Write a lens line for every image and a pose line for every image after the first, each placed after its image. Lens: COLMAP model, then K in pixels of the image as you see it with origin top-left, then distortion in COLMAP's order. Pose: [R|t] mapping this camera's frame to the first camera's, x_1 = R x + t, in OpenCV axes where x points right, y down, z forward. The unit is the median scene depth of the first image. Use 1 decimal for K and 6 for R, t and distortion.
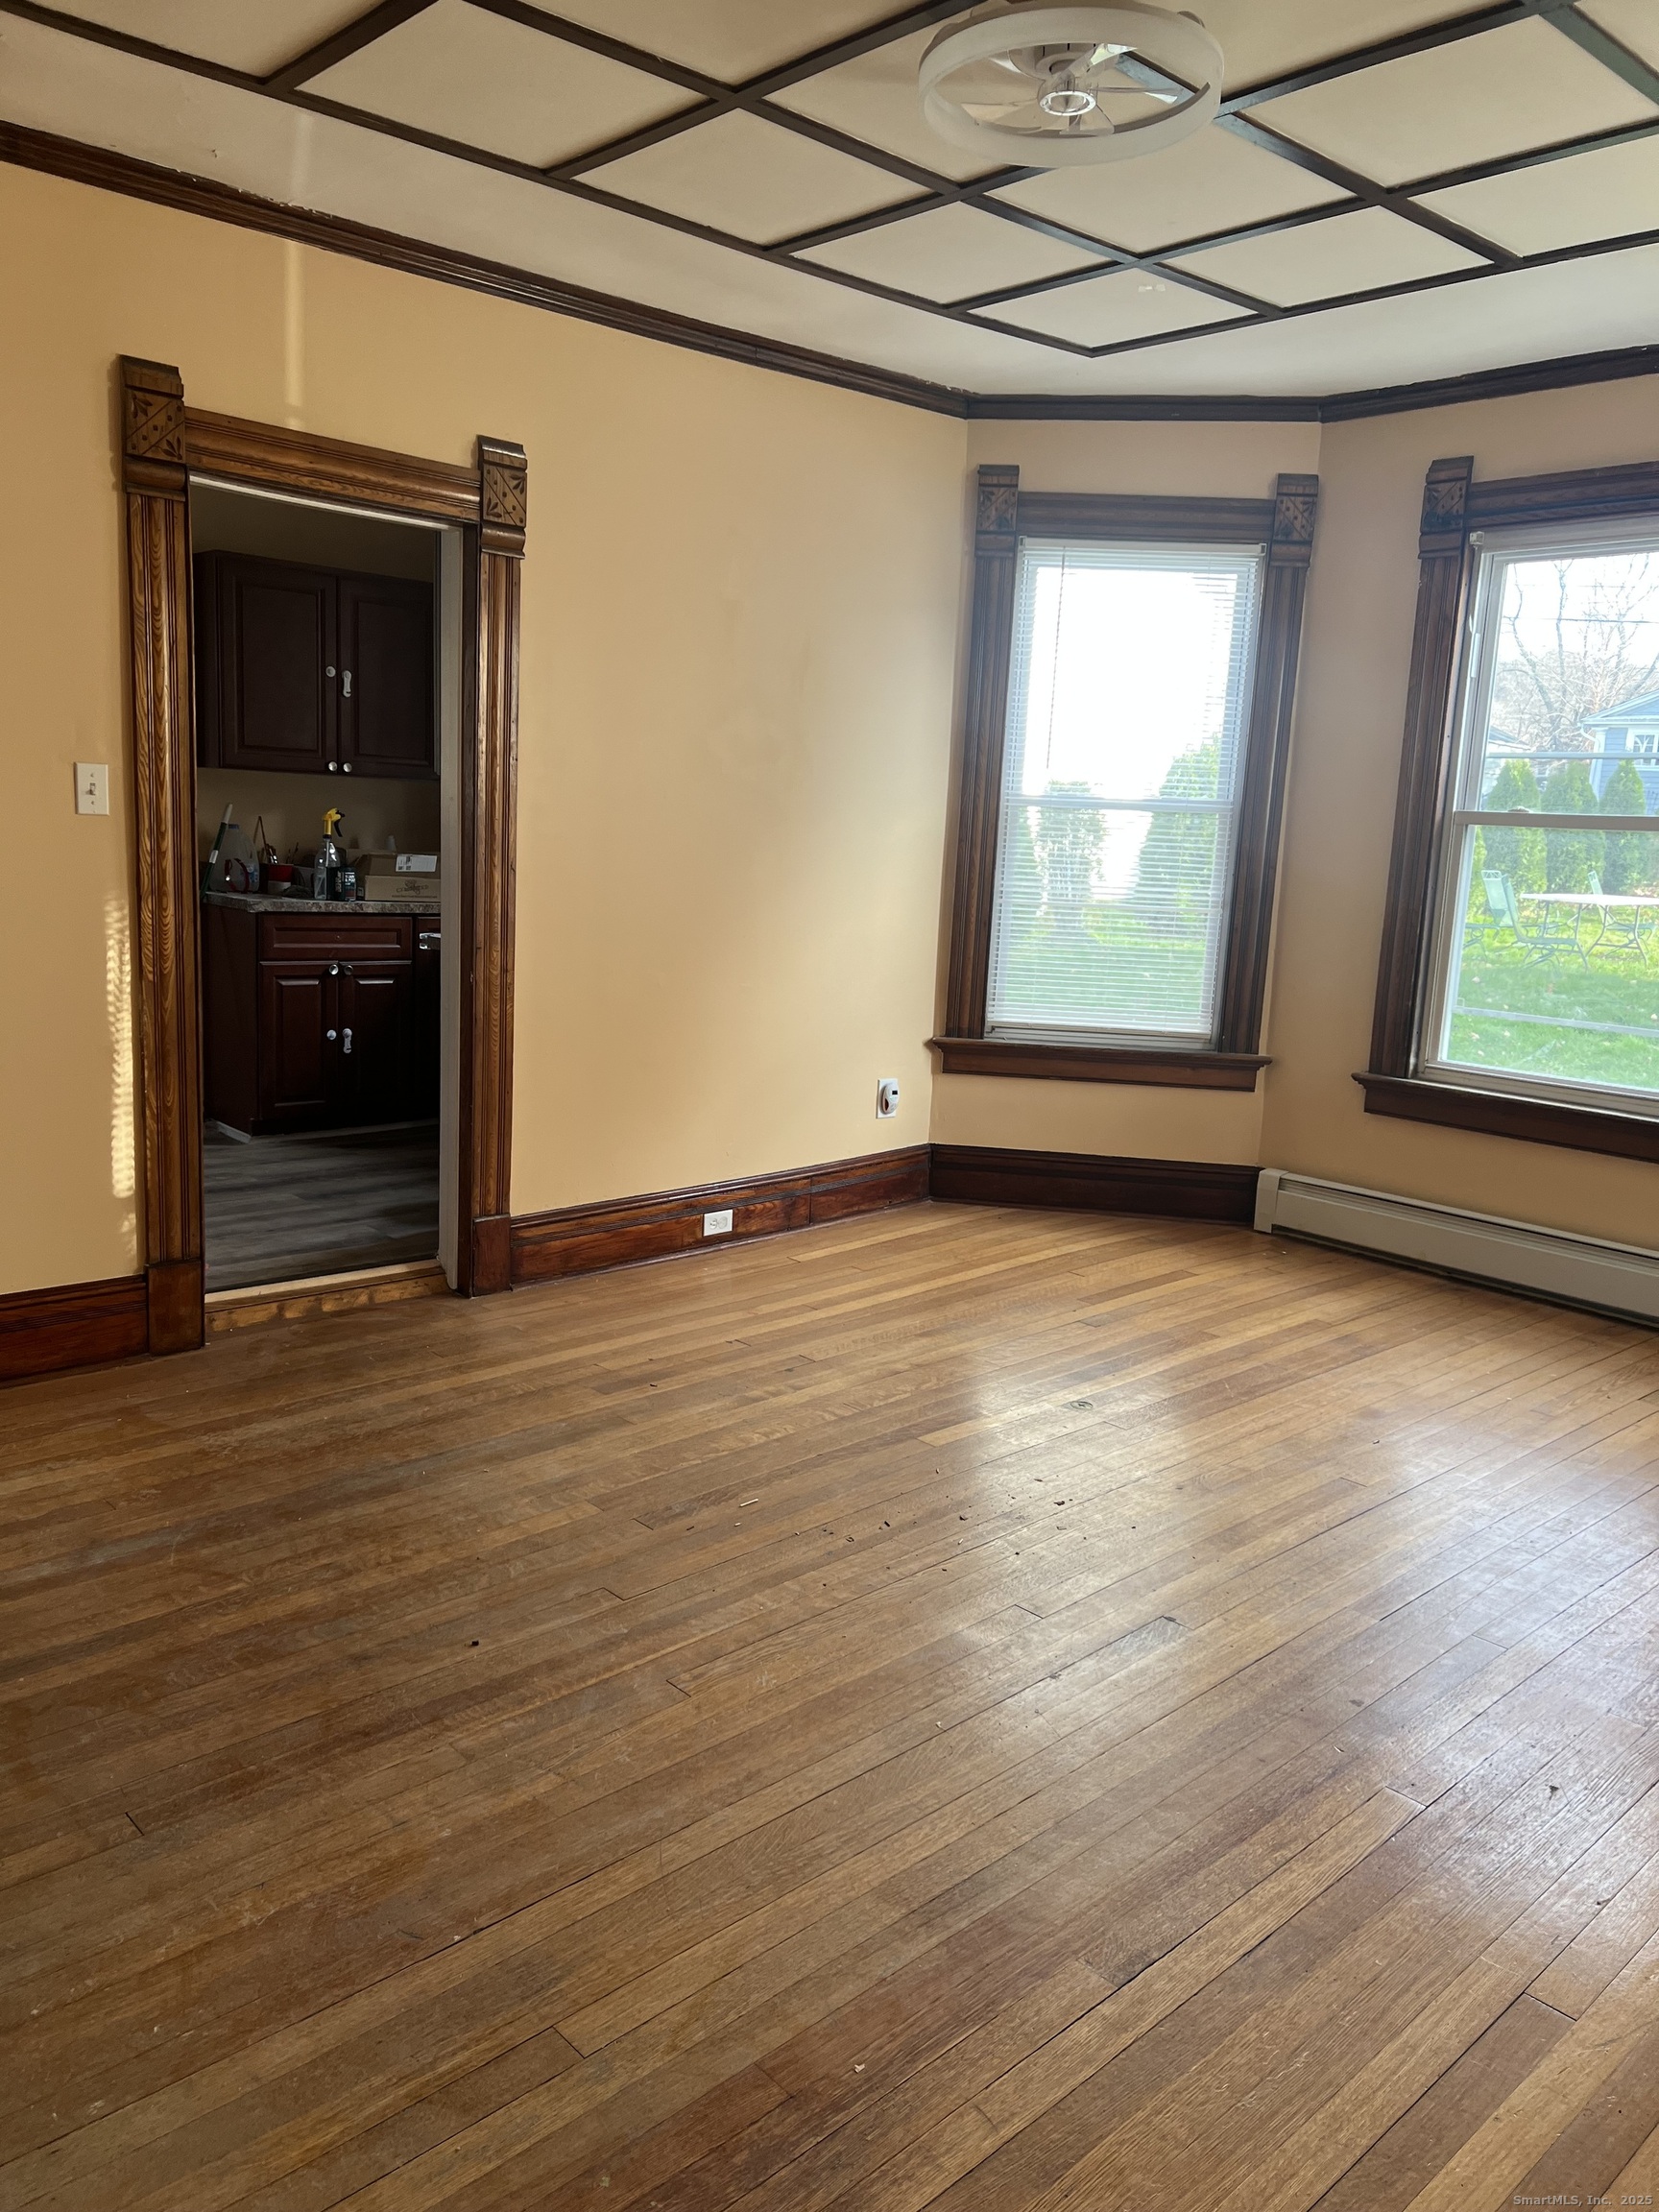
lens RADIAL K [[1654.5, 0, 834.6], [0, 1654.5, 1111.3], [0, 0, 1]] dist [0.006191, 0.005445]
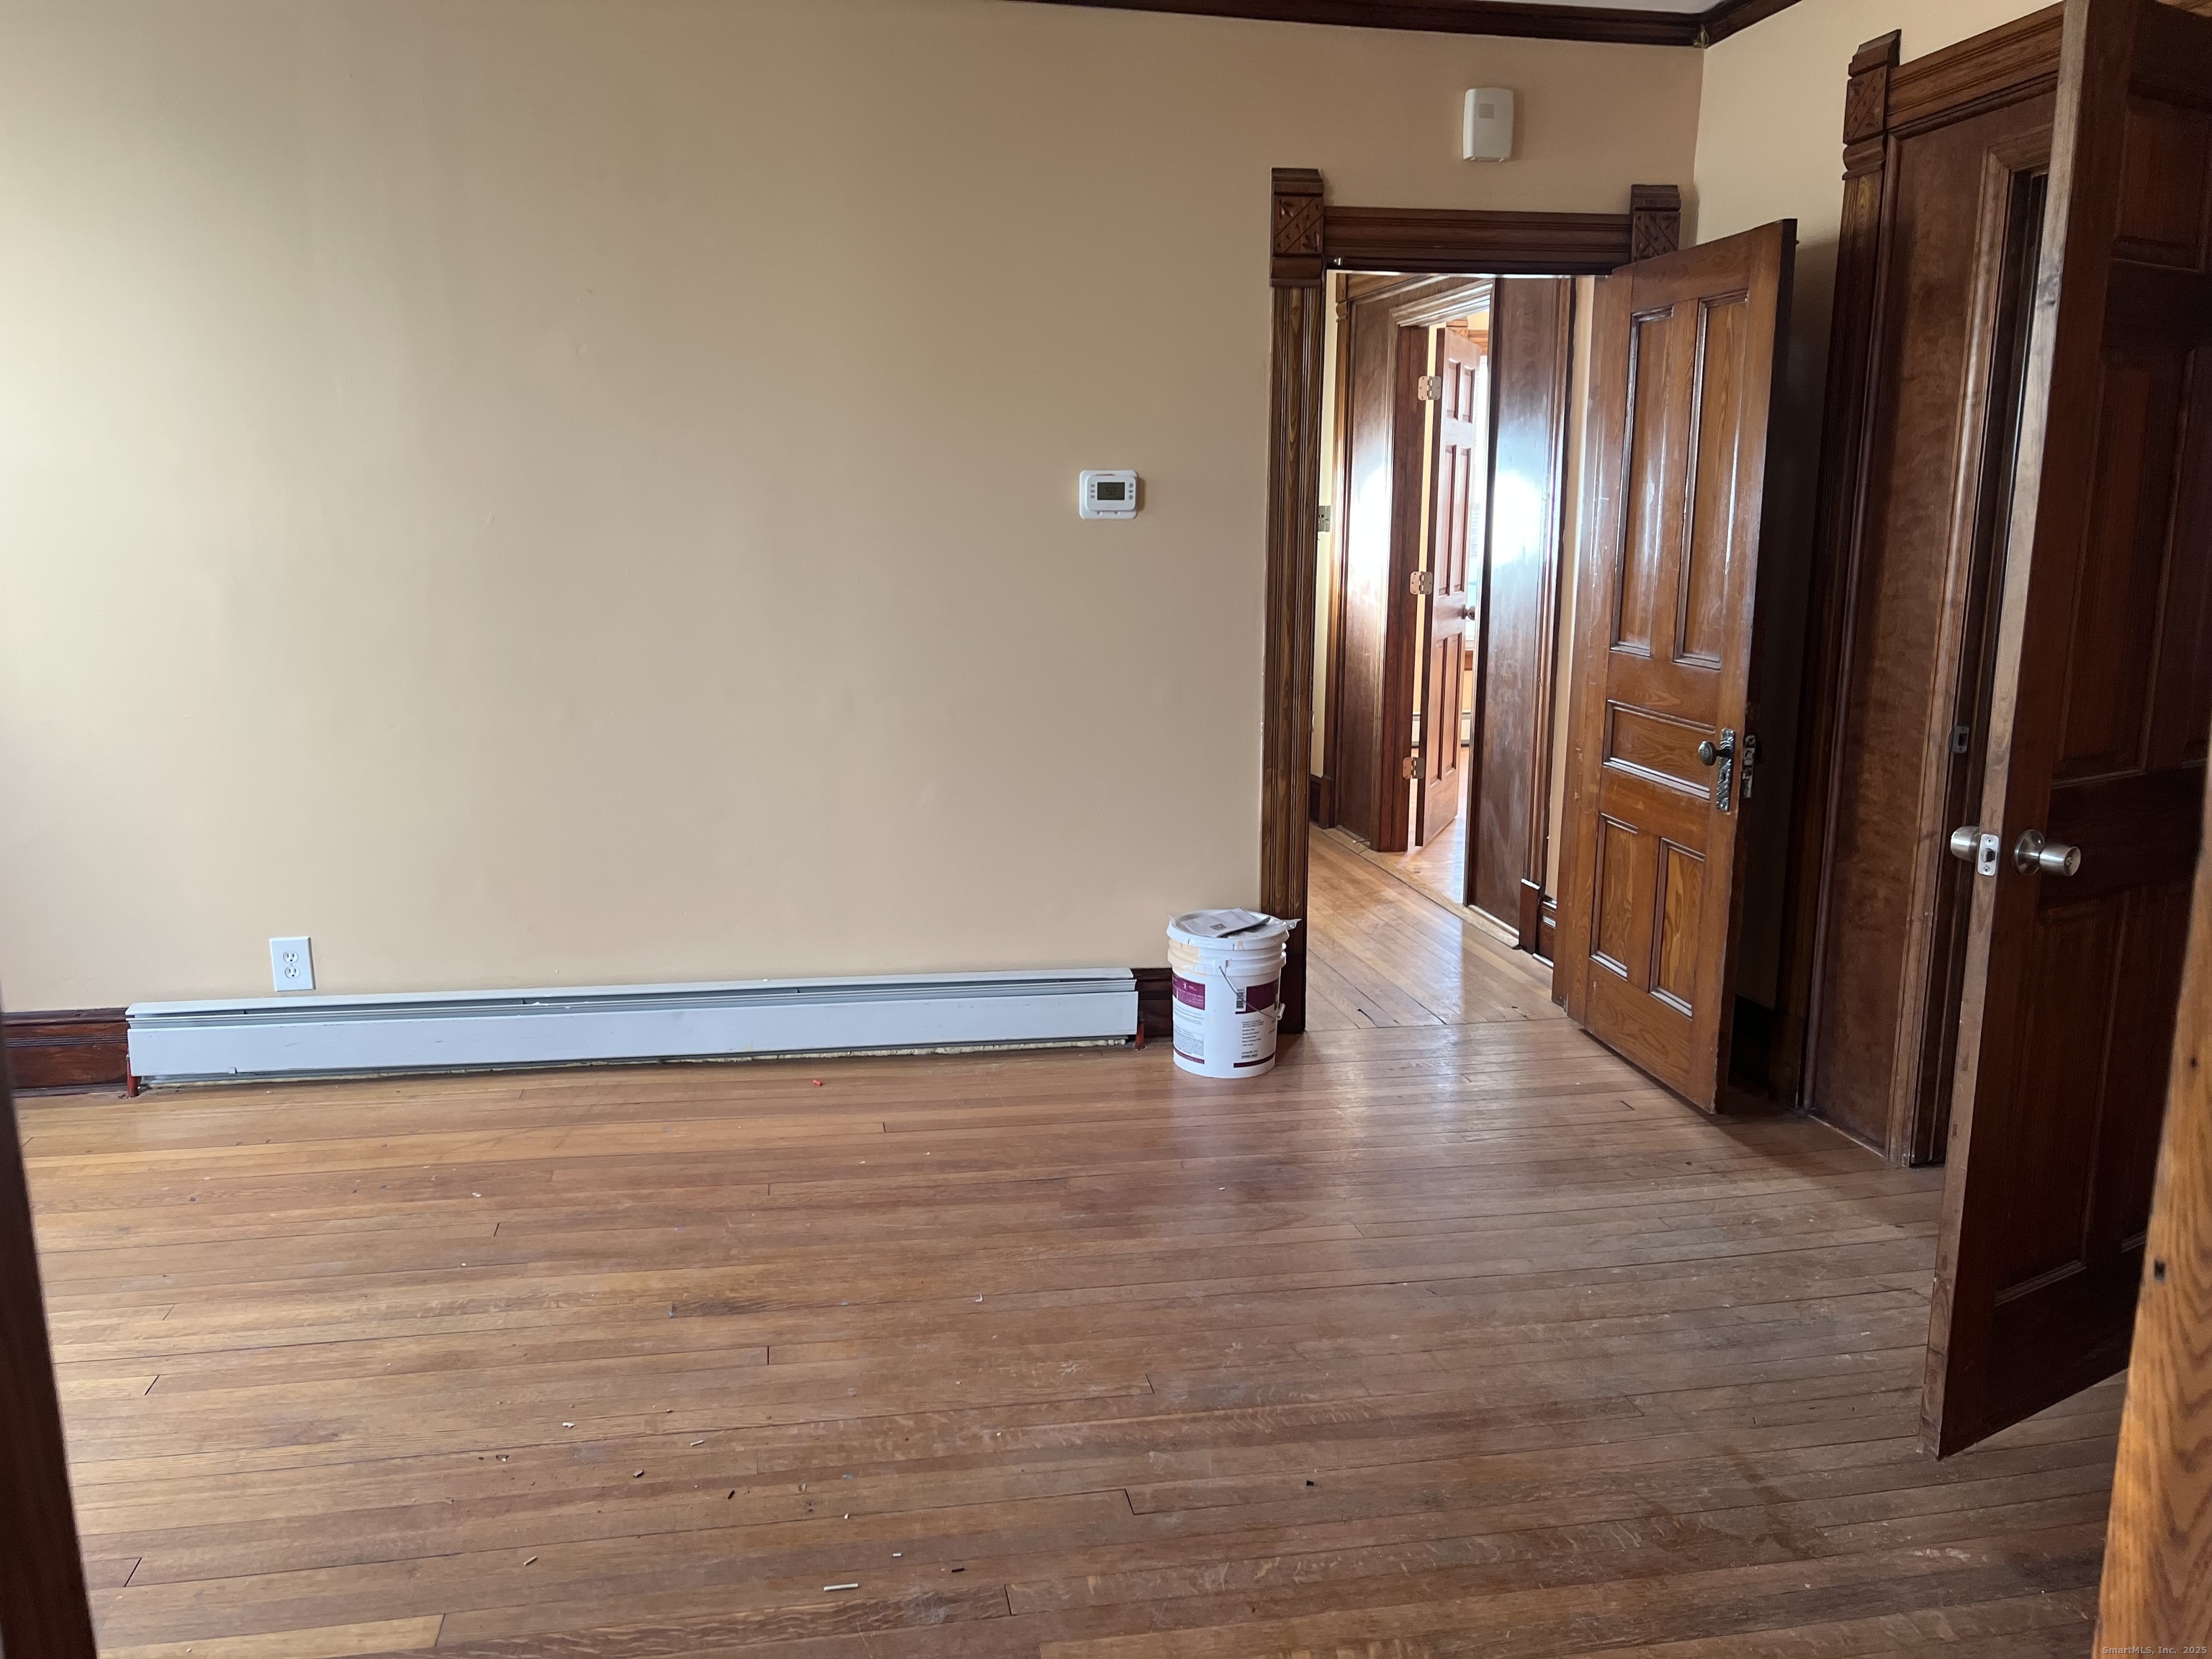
lens RADIAL K [[1654.5, 0, 1103.7], [0, 1654.5, 829.0], [0, 0, 1]] dist [0.006191, 0.005445]
pose [[-0.848114, -0.154707, 0.506724, -0.496558], [0.049475, 0.929112, 0.366473, -0.331618], [-0.527499, 0.335881, -0.780339, 1.555834]]
